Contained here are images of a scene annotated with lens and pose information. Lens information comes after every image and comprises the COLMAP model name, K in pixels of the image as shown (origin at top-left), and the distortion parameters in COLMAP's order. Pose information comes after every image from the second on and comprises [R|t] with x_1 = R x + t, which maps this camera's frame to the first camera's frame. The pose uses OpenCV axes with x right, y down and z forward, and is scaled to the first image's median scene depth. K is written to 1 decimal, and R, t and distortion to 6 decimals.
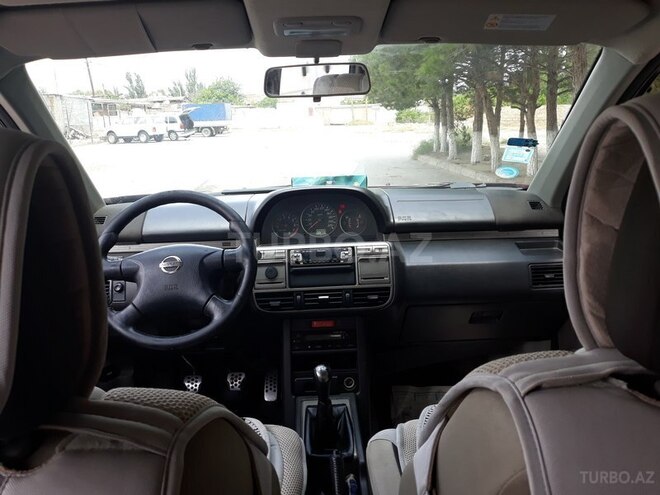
lens RADIAL K [[515.9, 0, 330.0], [0, 515.9, 247.5], [0, 0, 1]] dist [0.123104, -0.000969]
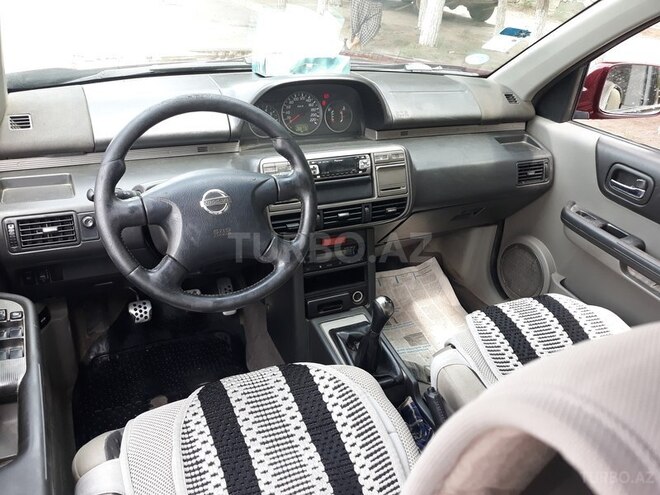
lens RADIAL K [[515.9, 0, 330.0], [0, 515.9, 247.5], [0, 0, 1]] dist [0.123104, -0.000969]
pose [[0.914084, -0.105433, 0.391579, -0.381238], [-0.012770, 0.957648, 0.287659, -0.101994], [-0.405324, -0.267945, 0.874024, 0.220413]]
